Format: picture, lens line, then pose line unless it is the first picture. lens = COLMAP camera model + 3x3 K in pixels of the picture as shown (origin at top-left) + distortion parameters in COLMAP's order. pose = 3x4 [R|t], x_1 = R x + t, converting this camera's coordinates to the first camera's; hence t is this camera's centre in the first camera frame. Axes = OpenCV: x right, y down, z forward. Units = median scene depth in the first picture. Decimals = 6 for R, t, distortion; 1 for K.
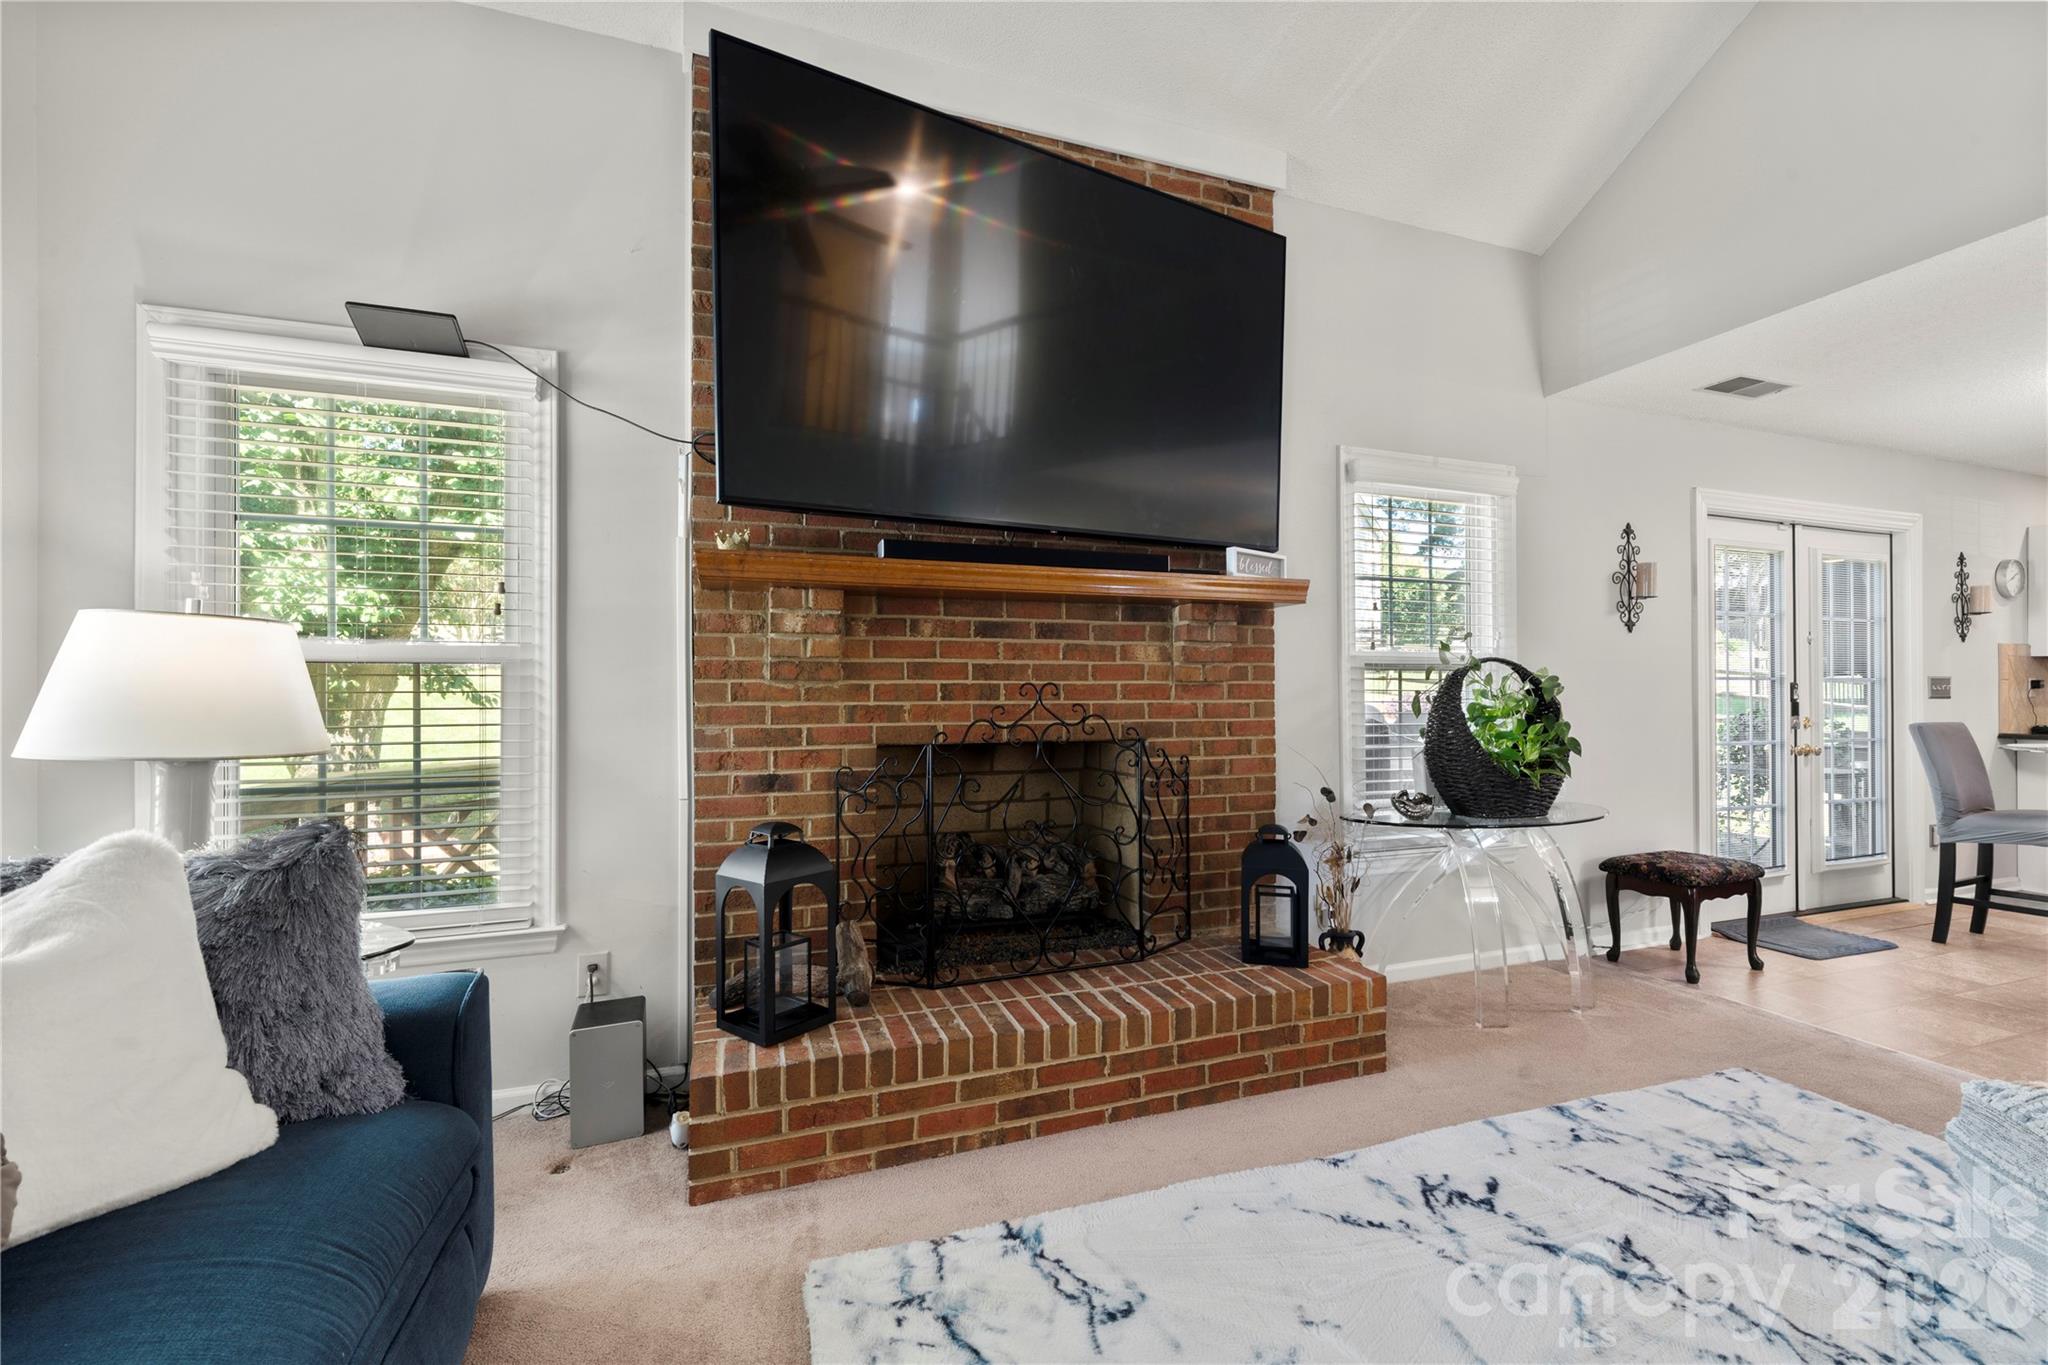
lens RADIAL K [[821.7, 0, 1032.6], [0, 821.7, 689.9], [0, 0, 1]] dist [-0.001666, -0.000112]
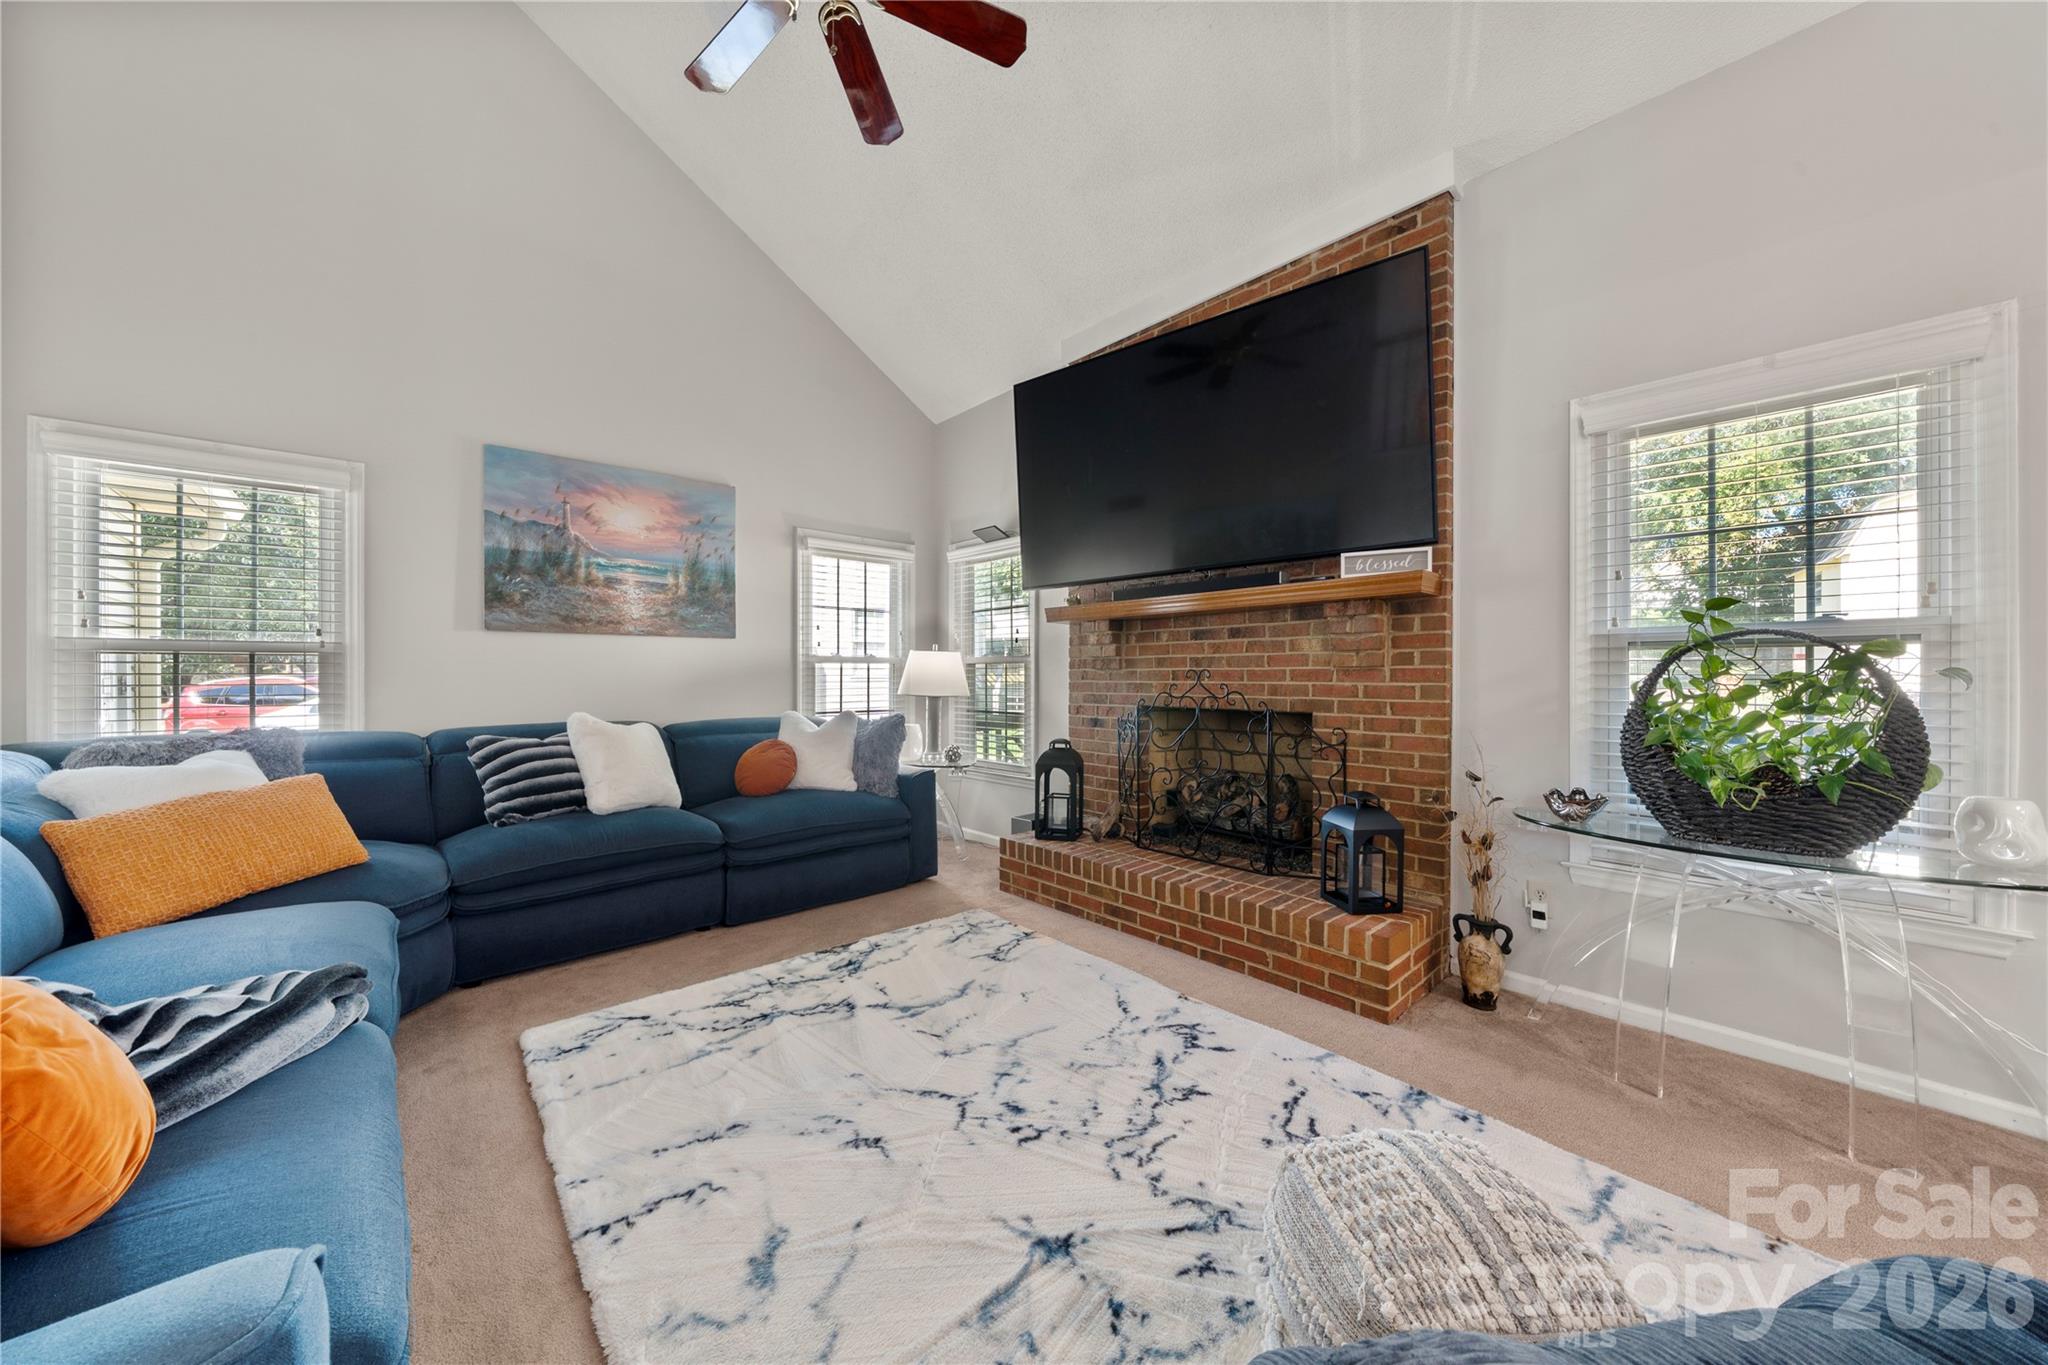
lens RADIAL K [[697.1, 0, 1019.6], [0, 697.1, 677.7], [0, 0, 1]] dist [-0.000430, 0.000006]
pose [[0.386480, 0.004660, -0.922286, 1.125385], [0.005214, 0.999960, 0.007237, -0.004918], [0.922283, -0.007605, 0.386440, 0.205321]]
